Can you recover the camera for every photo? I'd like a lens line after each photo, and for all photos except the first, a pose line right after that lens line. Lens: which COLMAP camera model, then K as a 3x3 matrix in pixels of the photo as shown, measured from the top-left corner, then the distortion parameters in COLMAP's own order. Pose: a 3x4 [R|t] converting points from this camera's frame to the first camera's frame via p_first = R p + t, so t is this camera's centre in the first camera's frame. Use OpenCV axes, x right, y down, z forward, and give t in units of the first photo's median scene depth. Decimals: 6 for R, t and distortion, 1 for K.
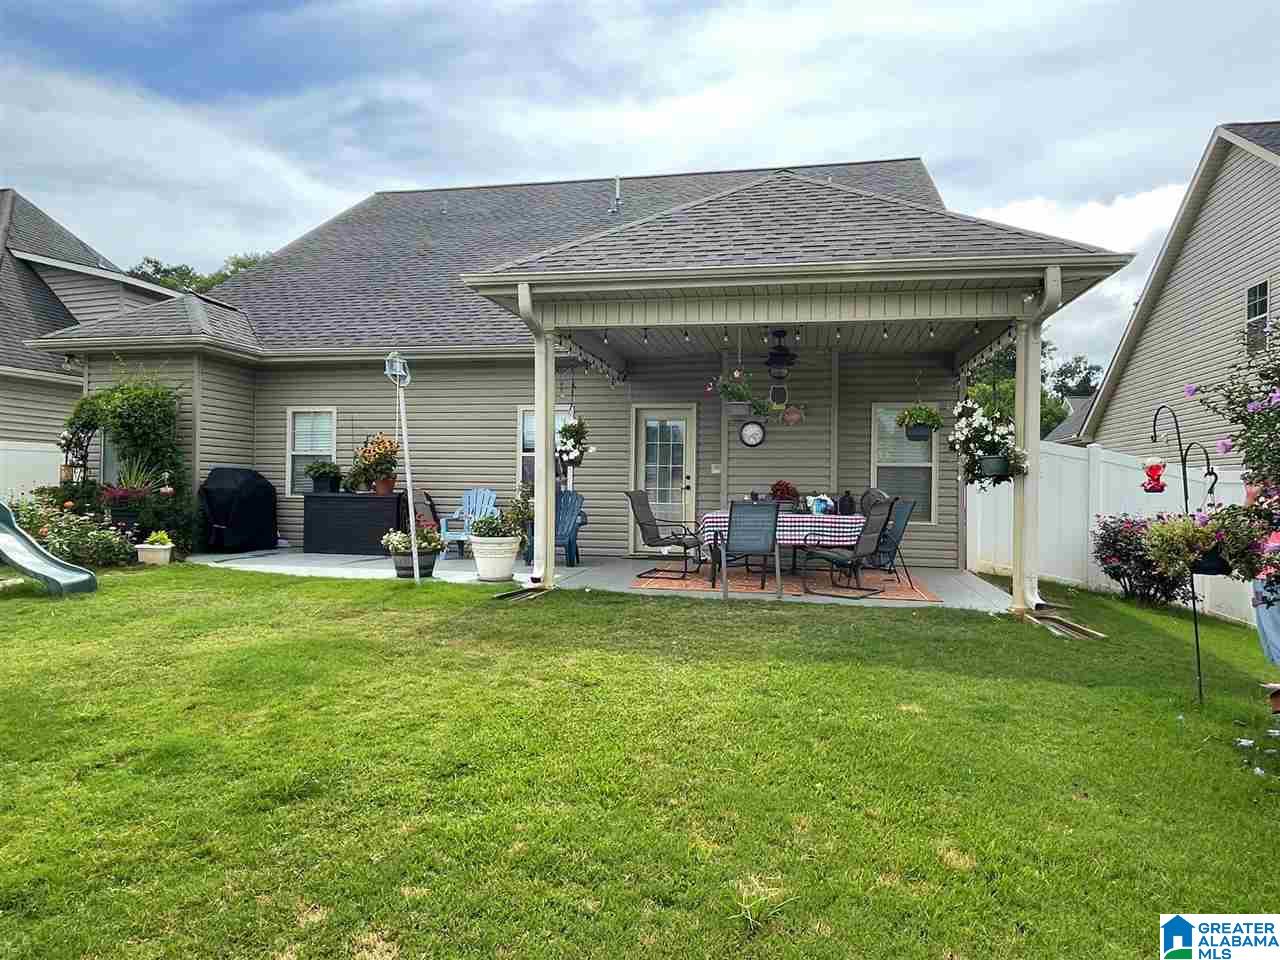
lens RADIAL K [[836.4, 0, 640.0], [0, 836.4, 480.0], [0, 0, 1]] dist [-0.002102, -0.002985]
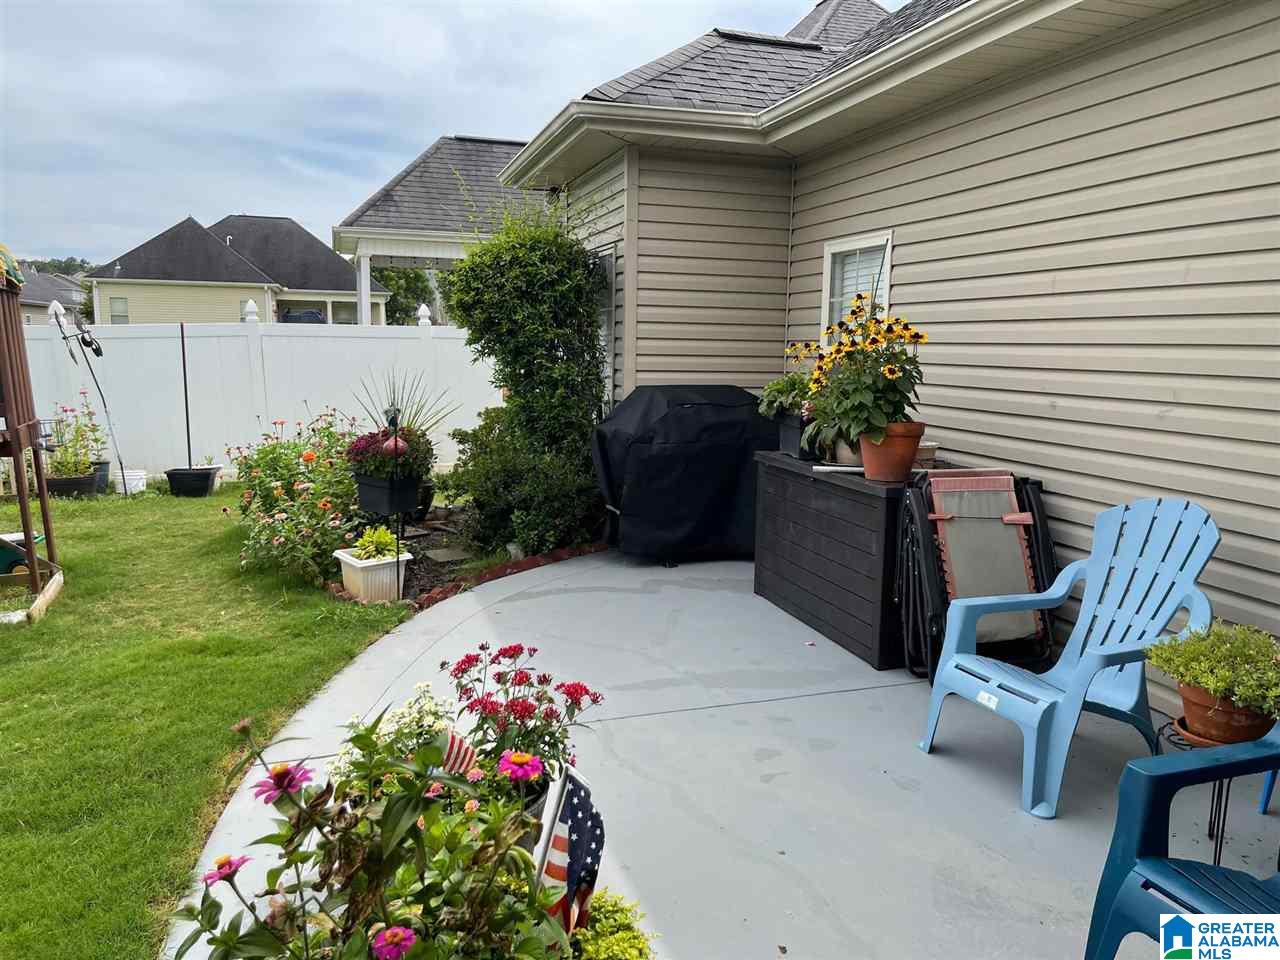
lens RADIAL K [[984.8, 0, 640.0], [0, 984.8, 480.0], [0, 0, 1]] dist [0.077790, -0.122292]
pose [[0.464660, 0.118154, -0.877571, 0.001679], [-0.004156, 0.991338, 0.131271, -0.035567], [0.885479, -0.057349, 0.461126, 0.723266]]
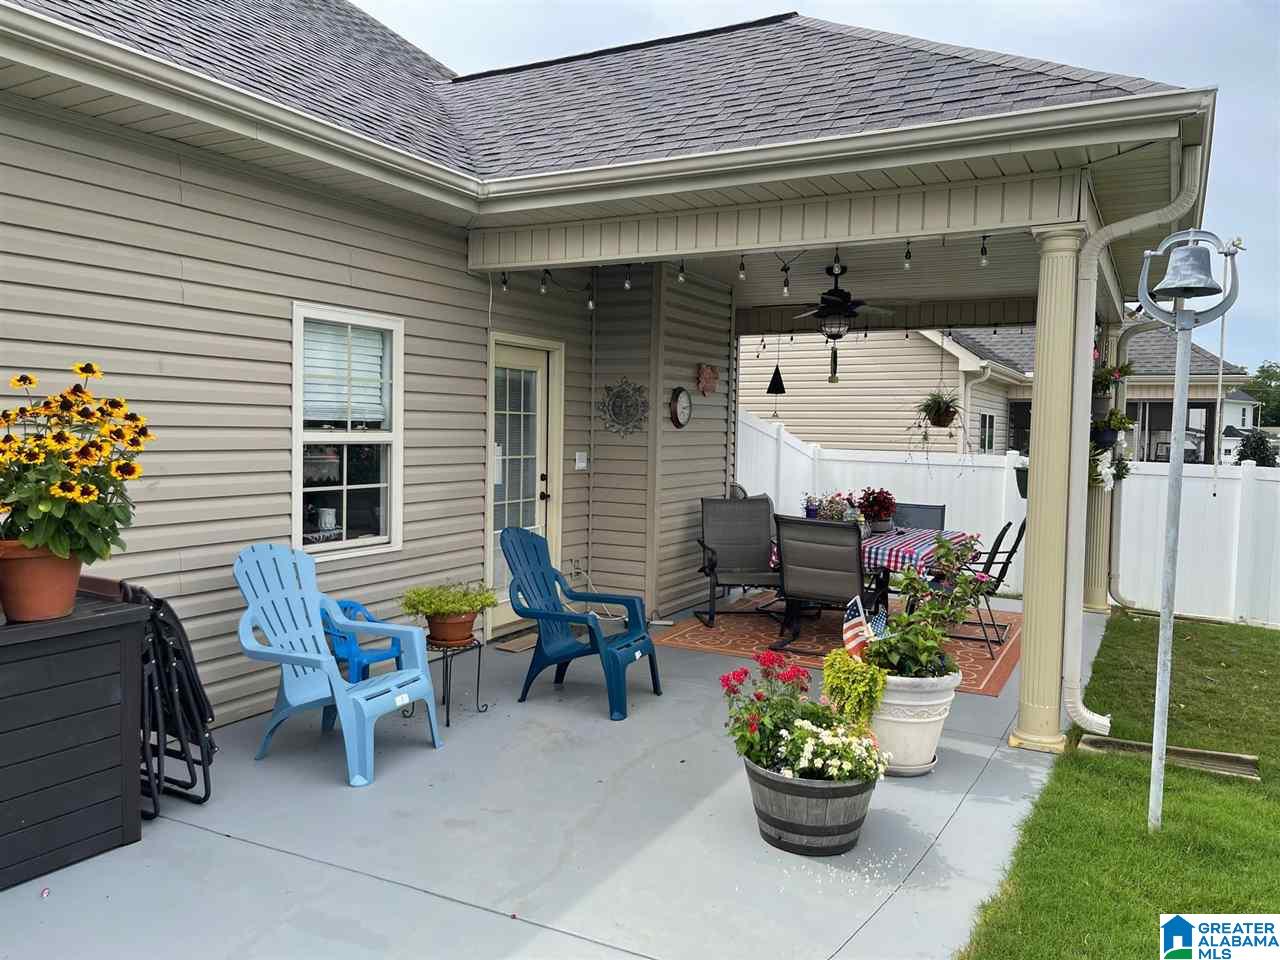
lens RADIAL K [[984.8, 0, 640.0], [0, 984.8, 480.0], [0, 0, 1]] dist [0.077790, -0.122292]
pose [[0.296724, -0.056498, 0.953290, -0.526462], [-0.015740, 0.997823, 0.064037, -0.043161], [-0.954833, -0.034007, 0.295189, 0.748125]]
